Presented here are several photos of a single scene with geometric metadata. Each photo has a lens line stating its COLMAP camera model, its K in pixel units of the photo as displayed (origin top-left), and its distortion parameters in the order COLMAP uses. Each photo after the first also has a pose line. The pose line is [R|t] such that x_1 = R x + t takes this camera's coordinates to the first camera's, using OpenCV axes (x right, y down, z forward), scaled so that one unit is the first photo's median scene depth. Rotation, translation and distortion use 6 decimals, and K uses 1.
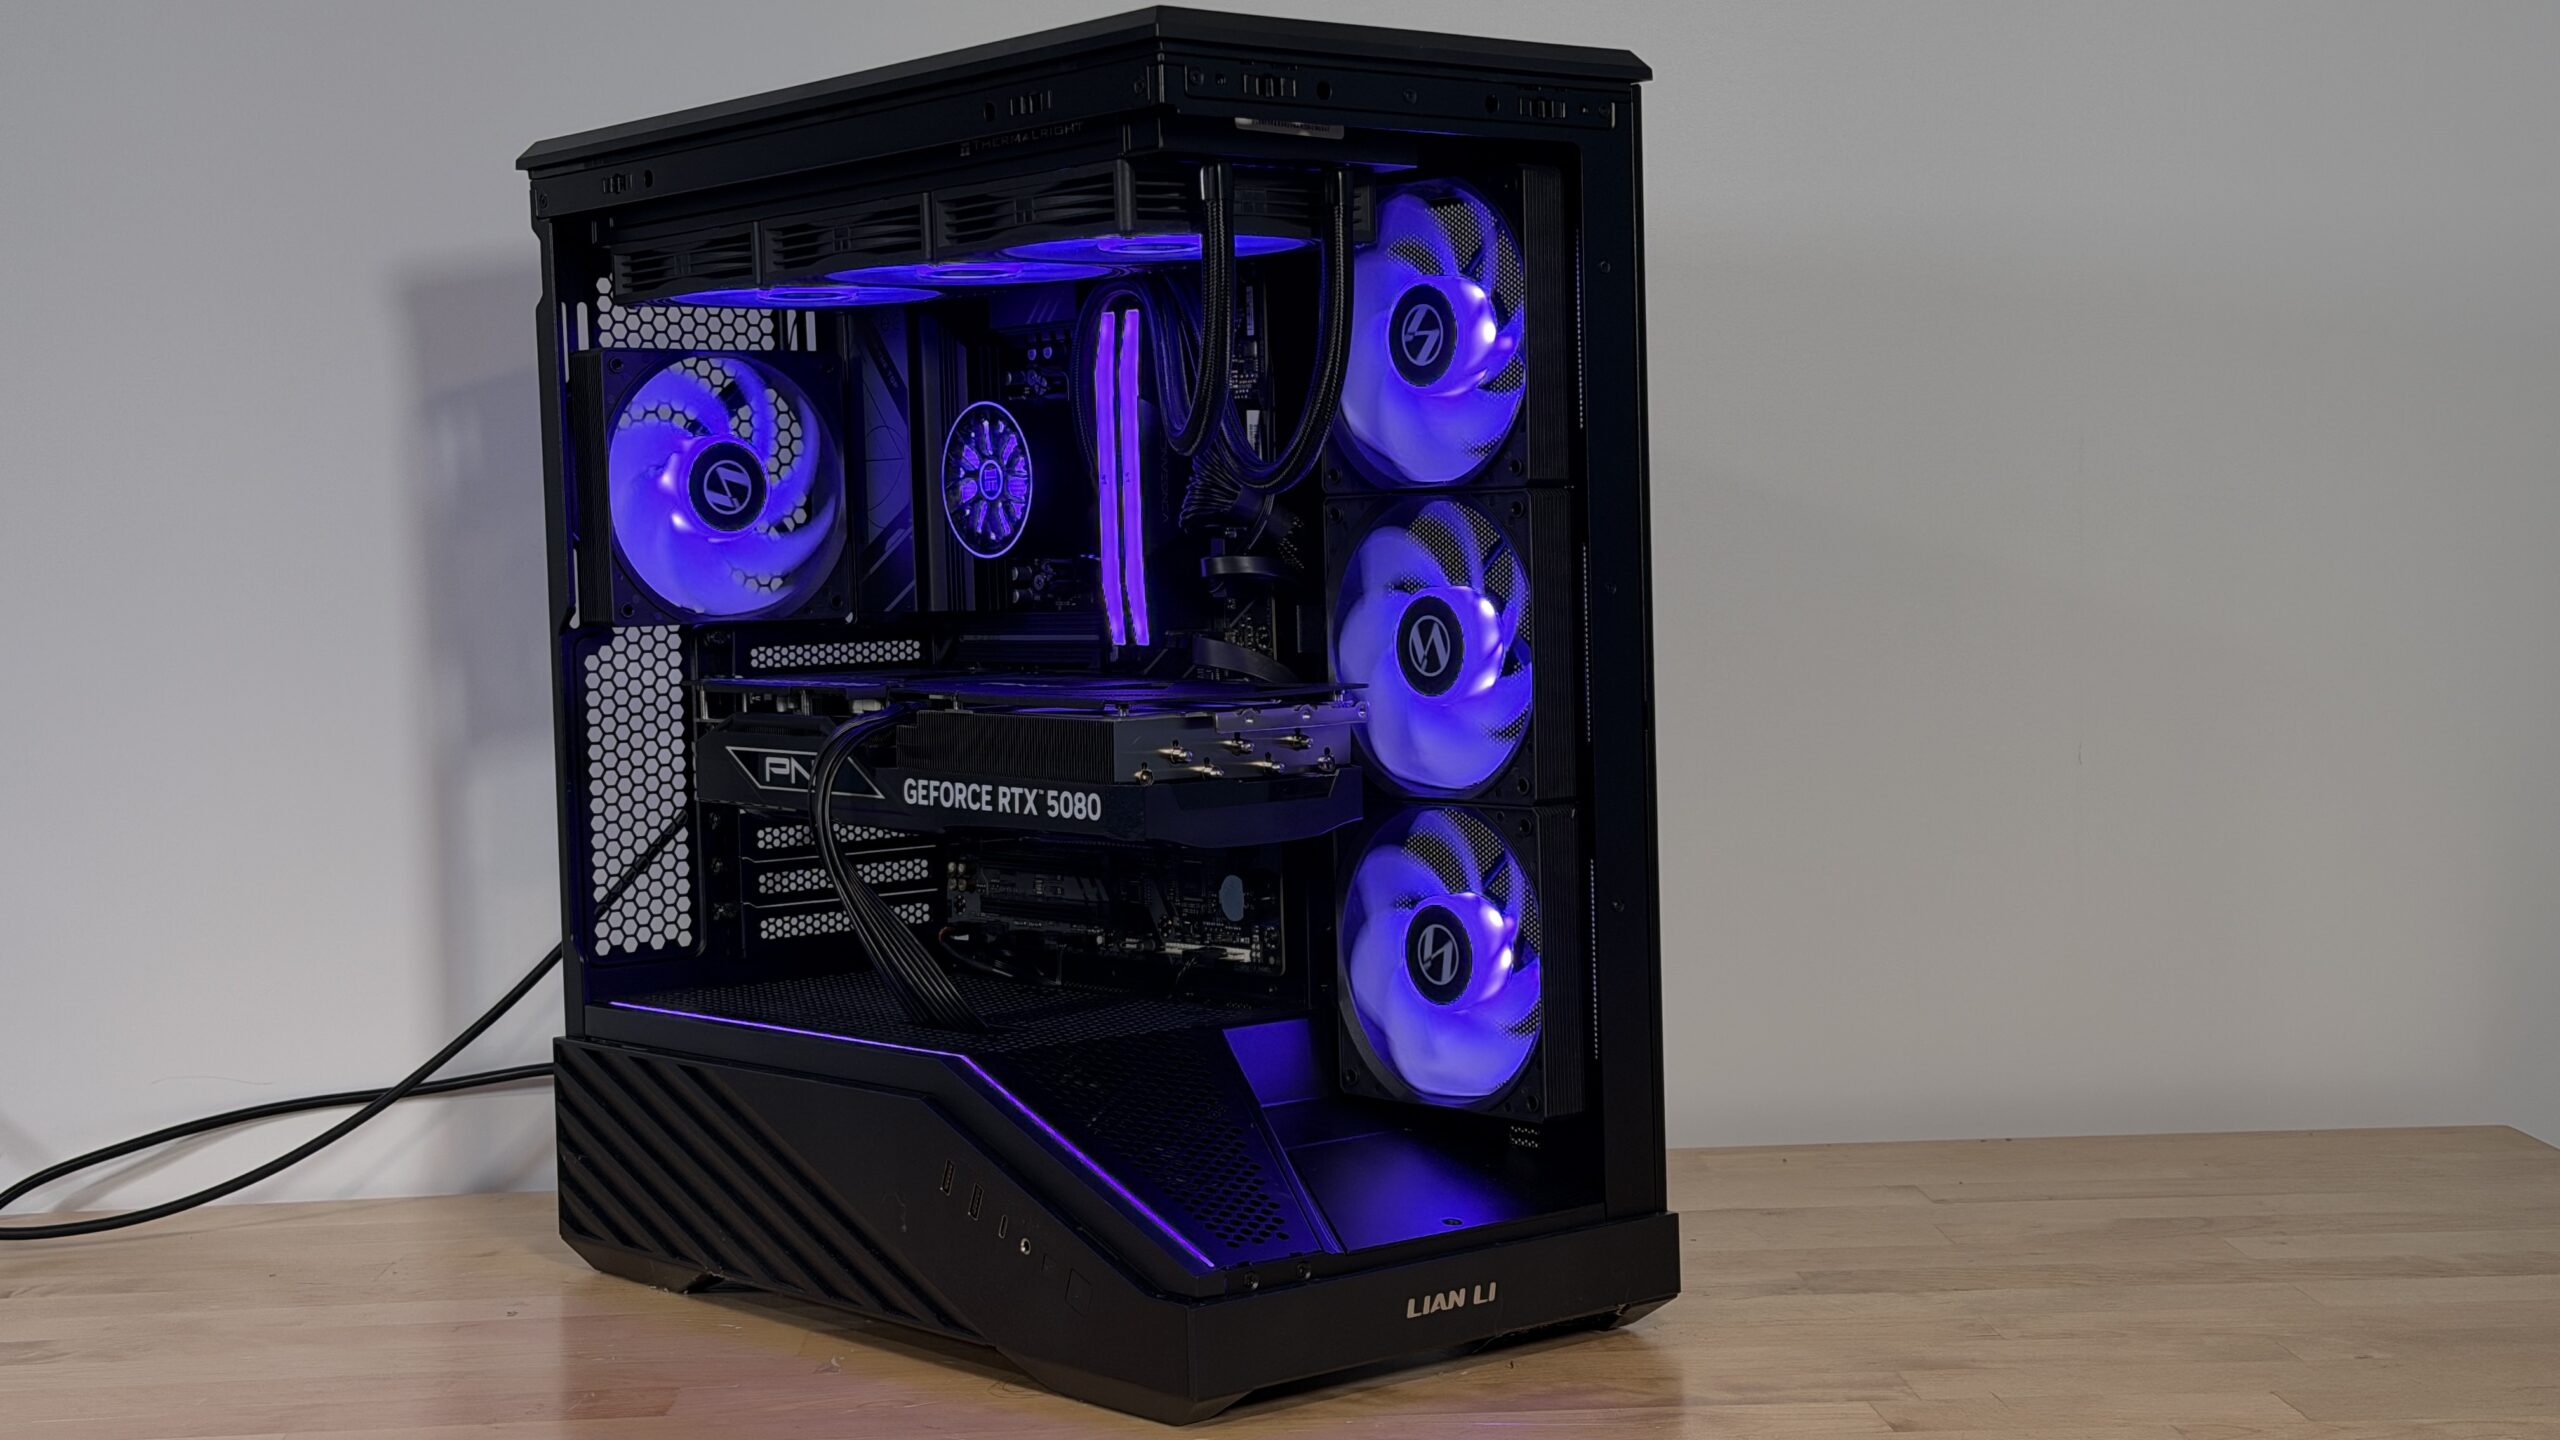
lens RADIAL K [[3605.5, 0, 1261.8], [0, 3605.5, 724.3], [0, 0, 1]] dist [0.128786, -0.060025]
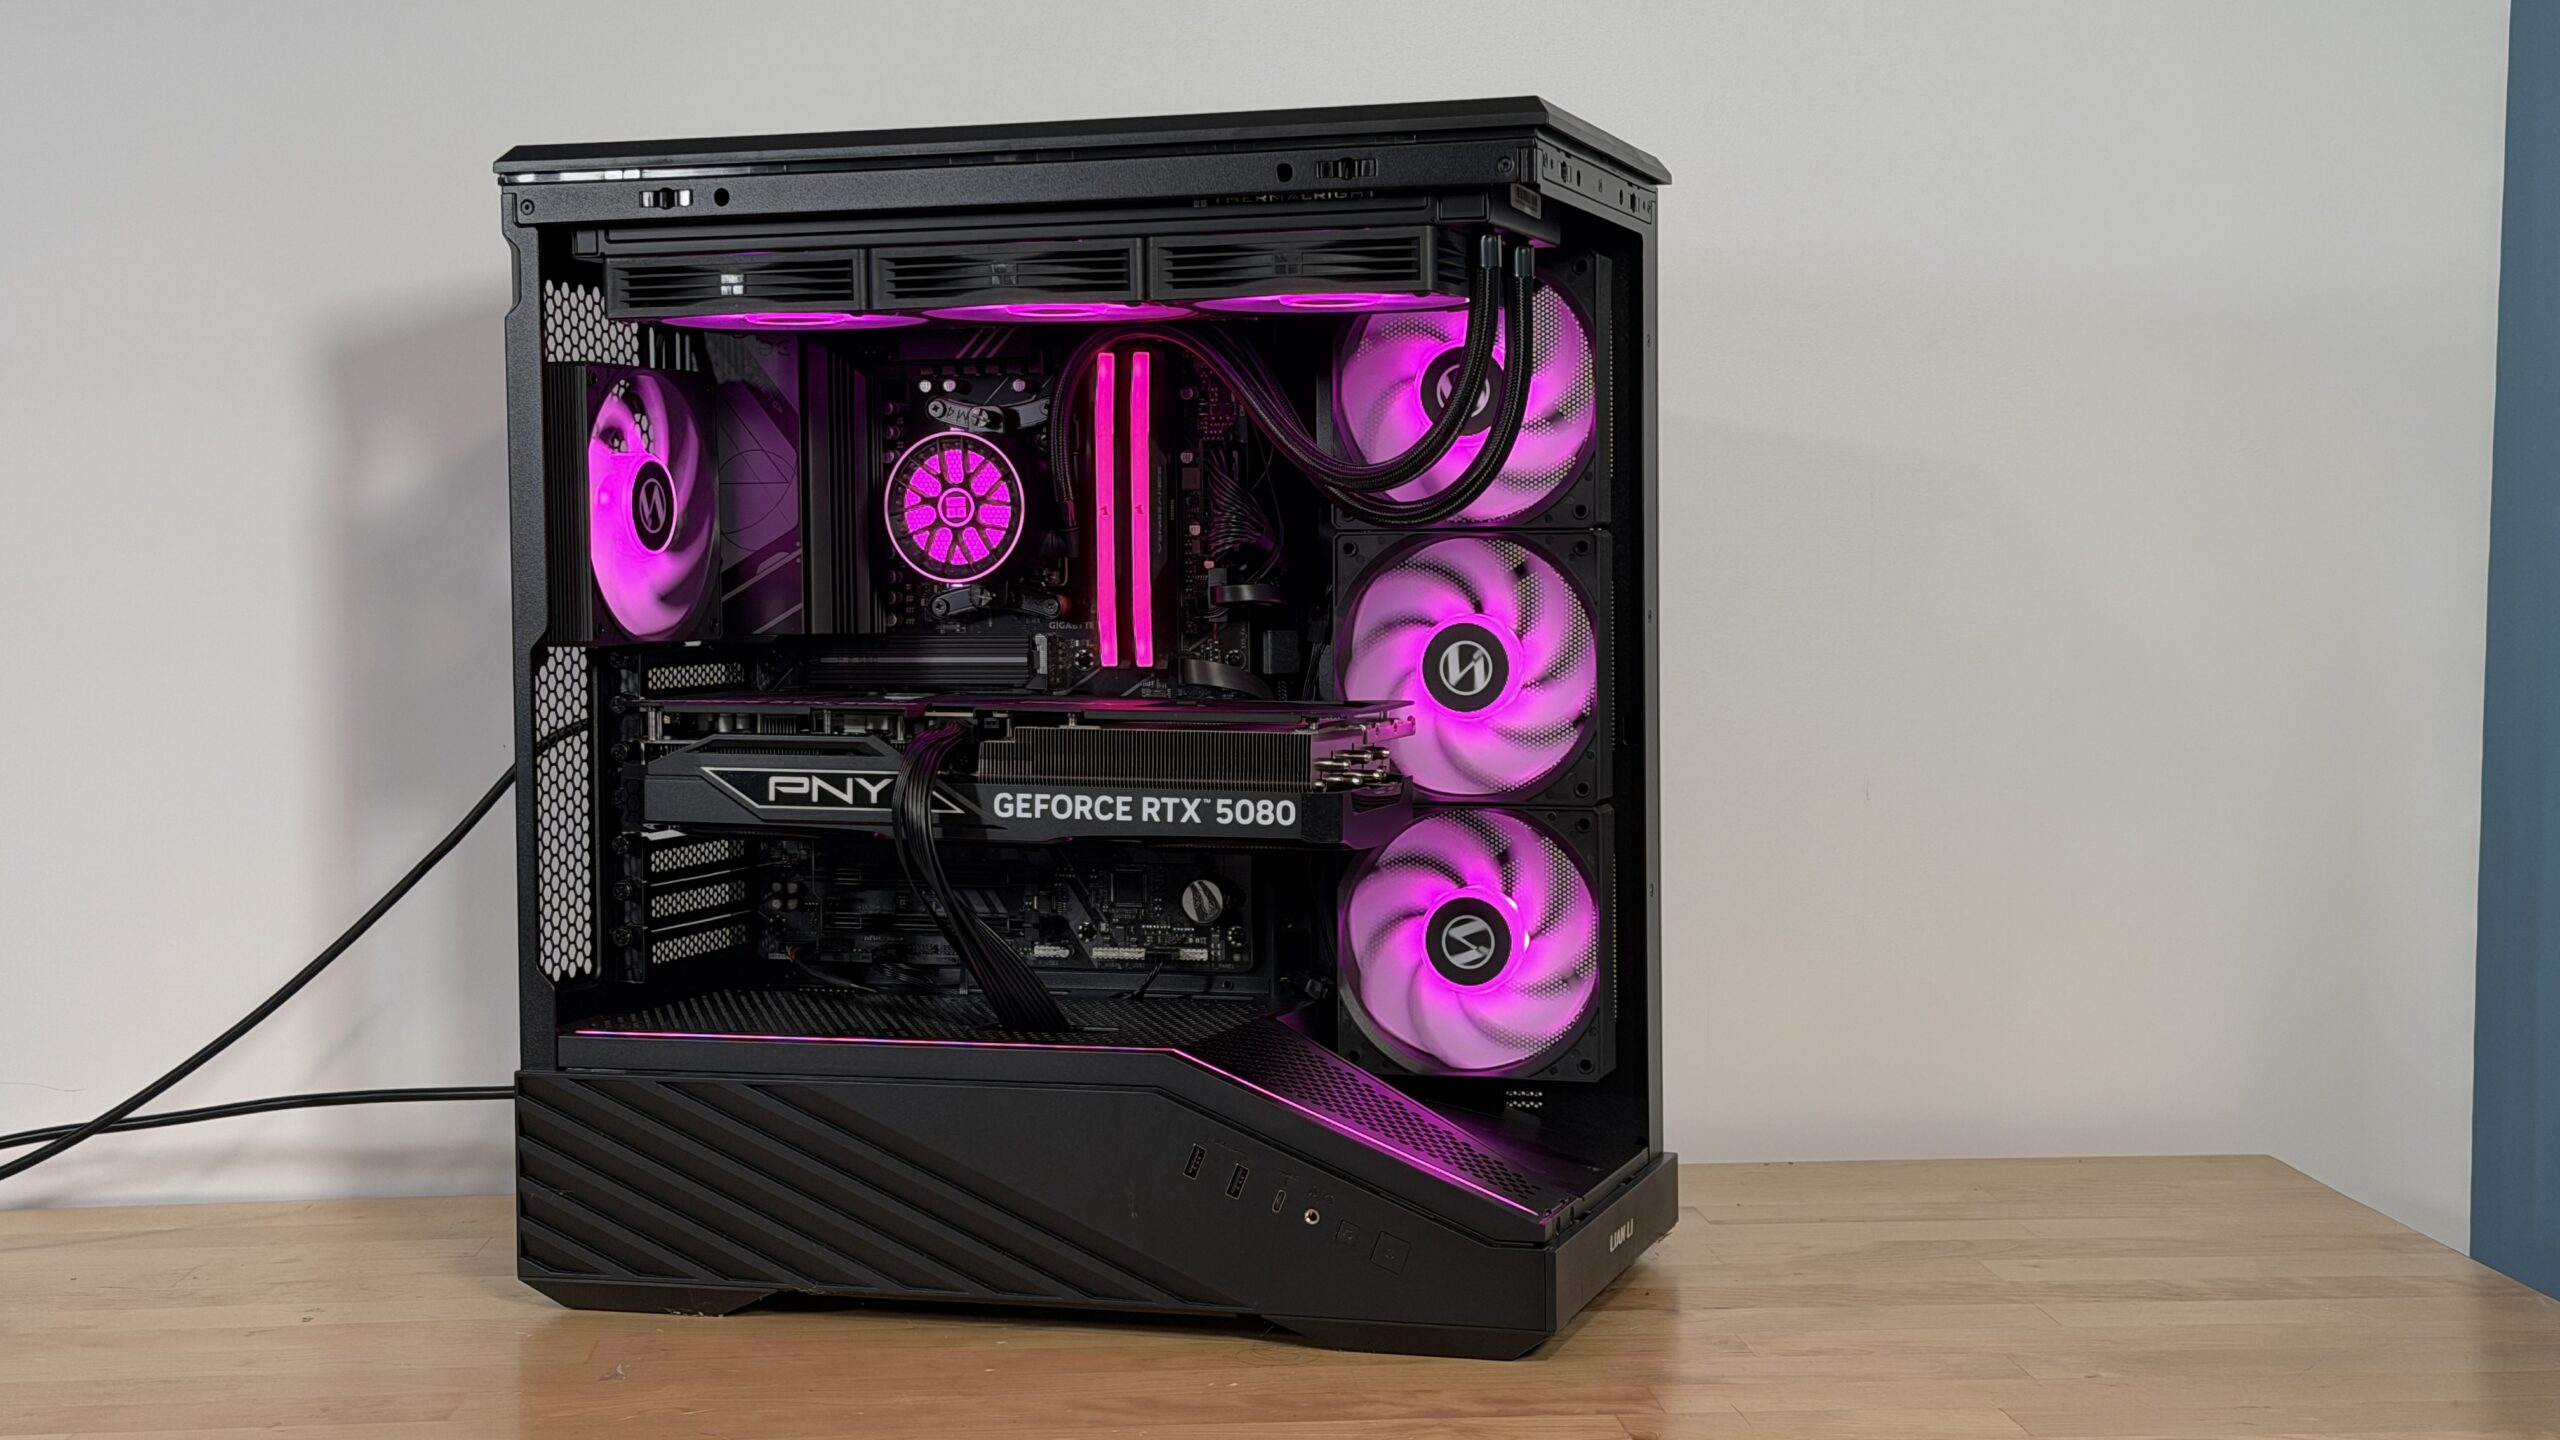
lens RADIAL K [[3605.5, 0, 1261.8], [0, 3605.5, 724.3], [0, 0, 1]] dist [0.128786, -0.060025]
pose [[0.841927, -0.004177, 0.539576, -0.572173], [0.011758, 0.999875, -0.010606, 0.006893], [-0.539464, 0.015274, 0.841870, 0.081019]]
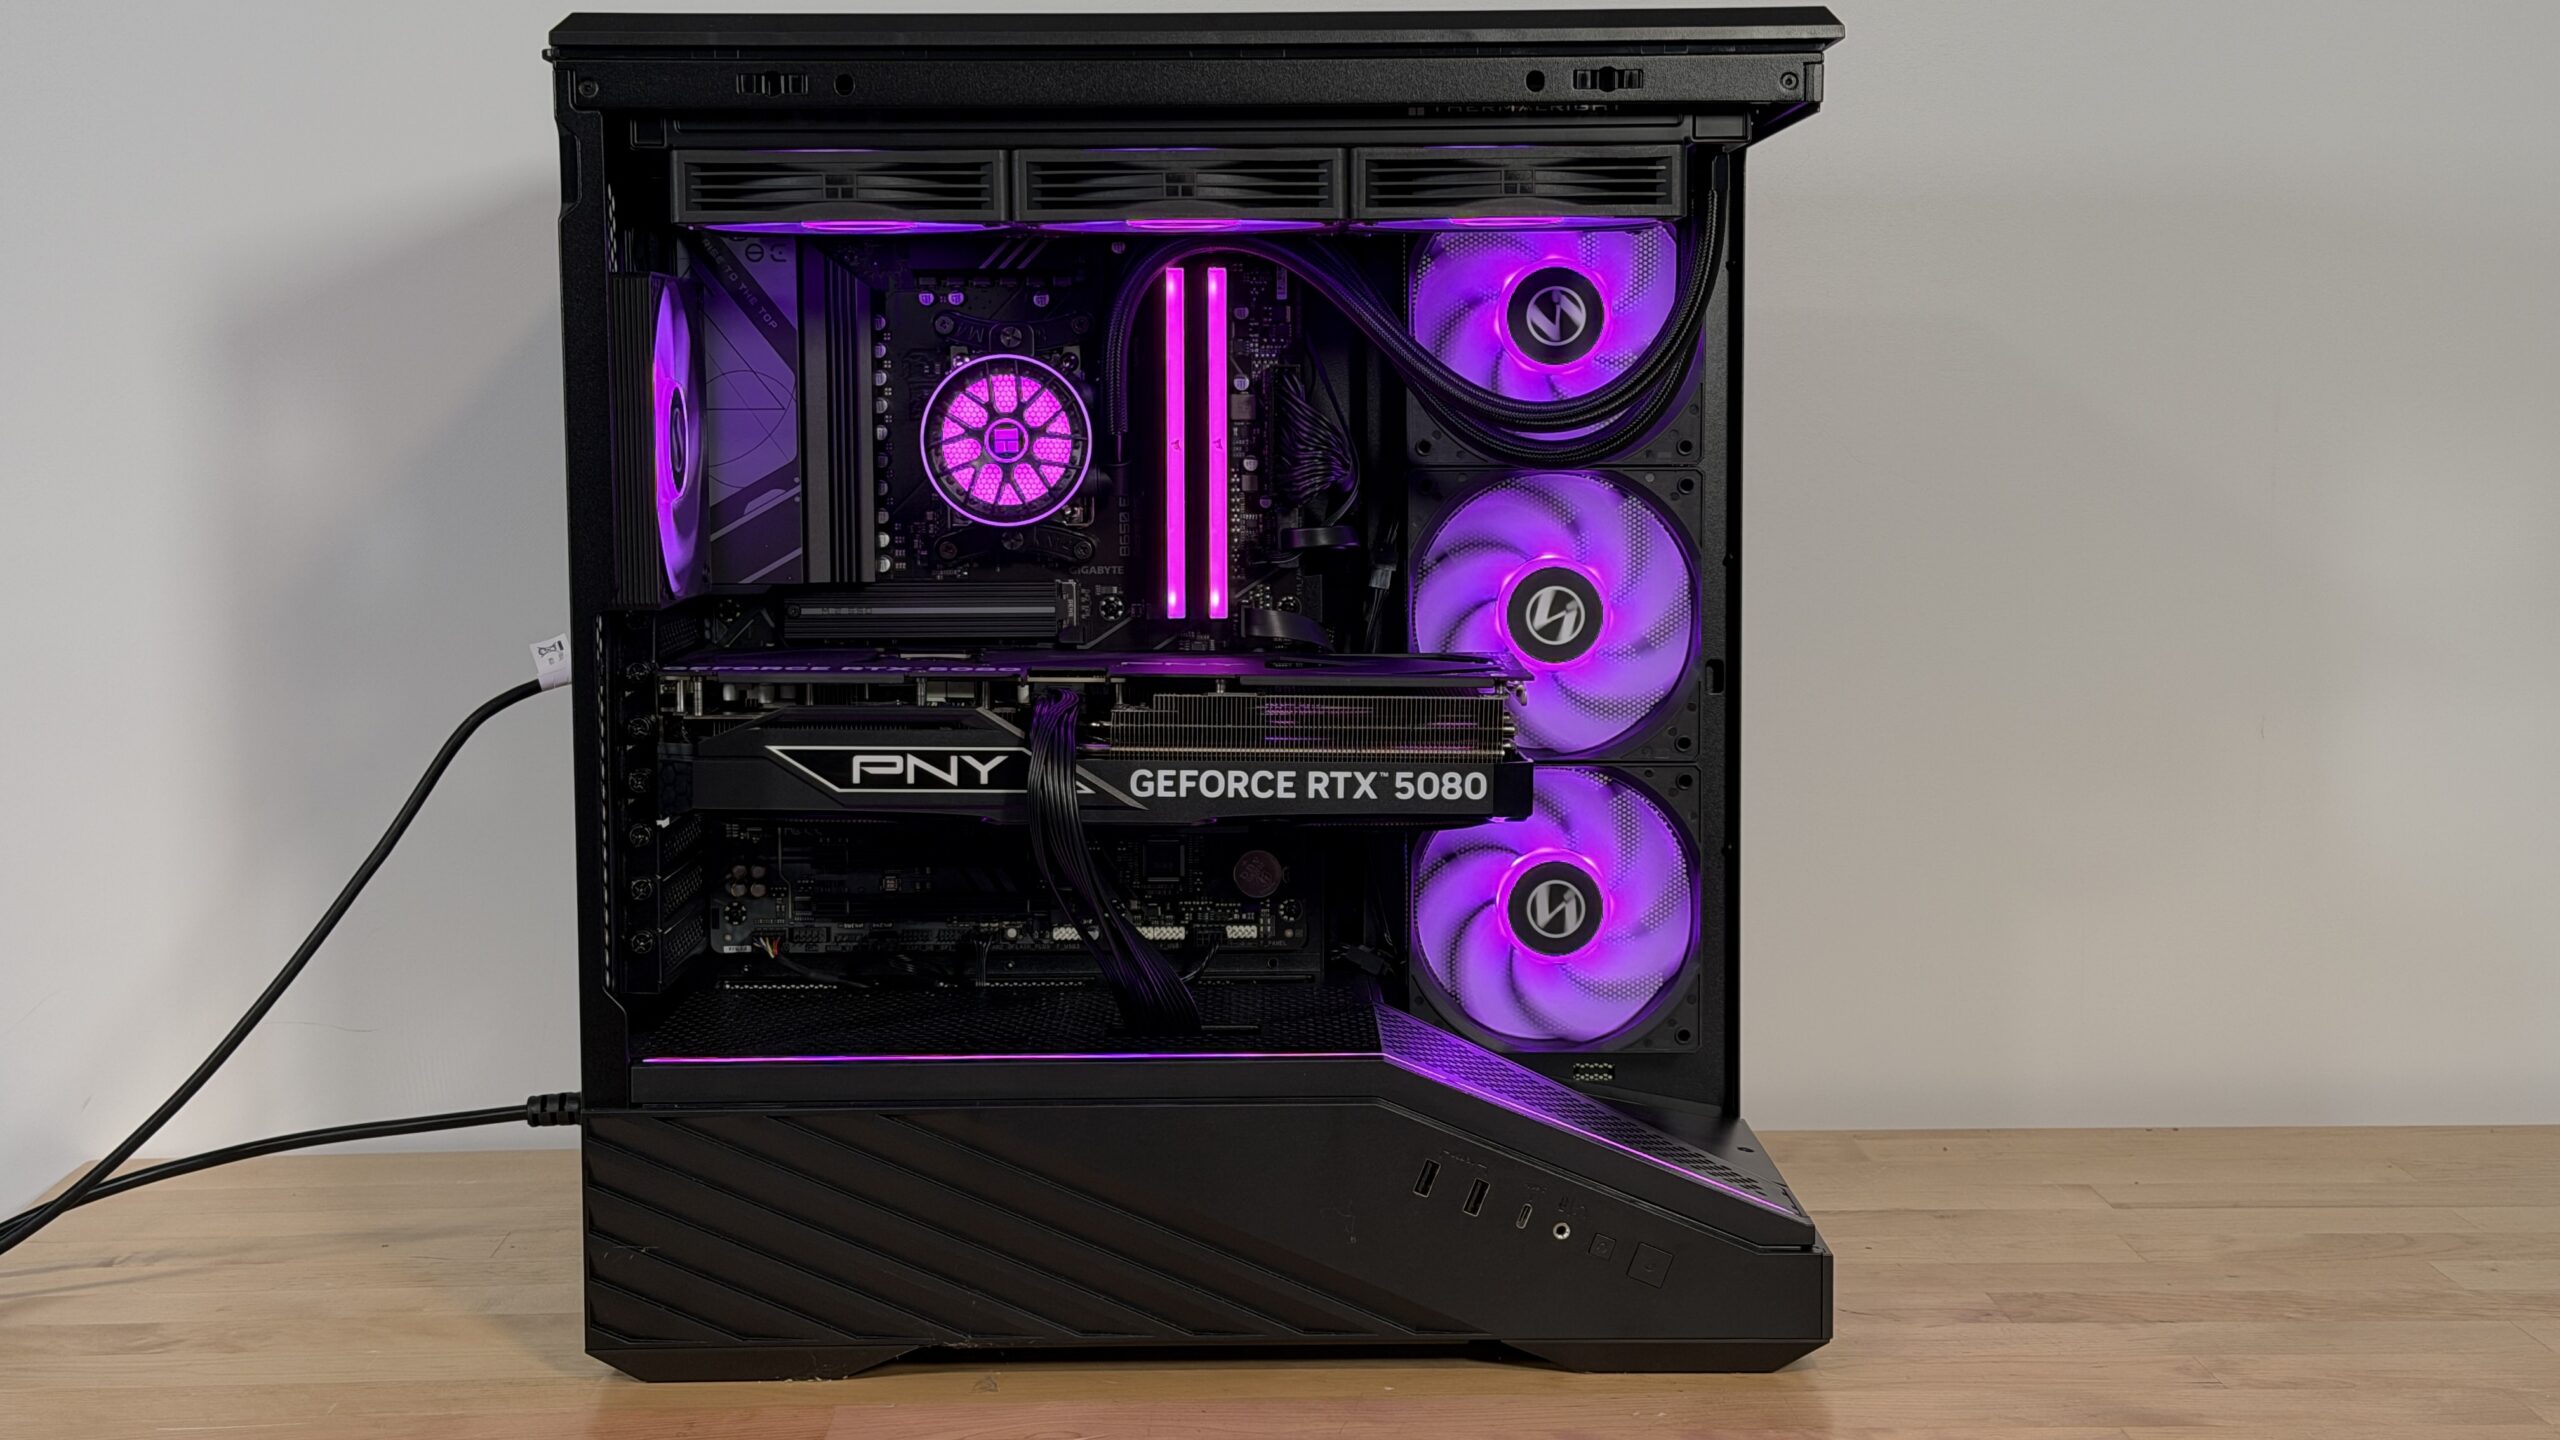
lens RADIAL K [[3610.1, 0, 1269.2], [0, 3610.1, 735.6], [0, 0, 1]] dist [0.123956, -0.044043]
pose [[0.631720, -0.048709, 0.773665, -0.759719], [0.025081, 0.998786, 0.042403, -0.030720], [-0.774791, -0.007382, 0.632174, 0.375574]]
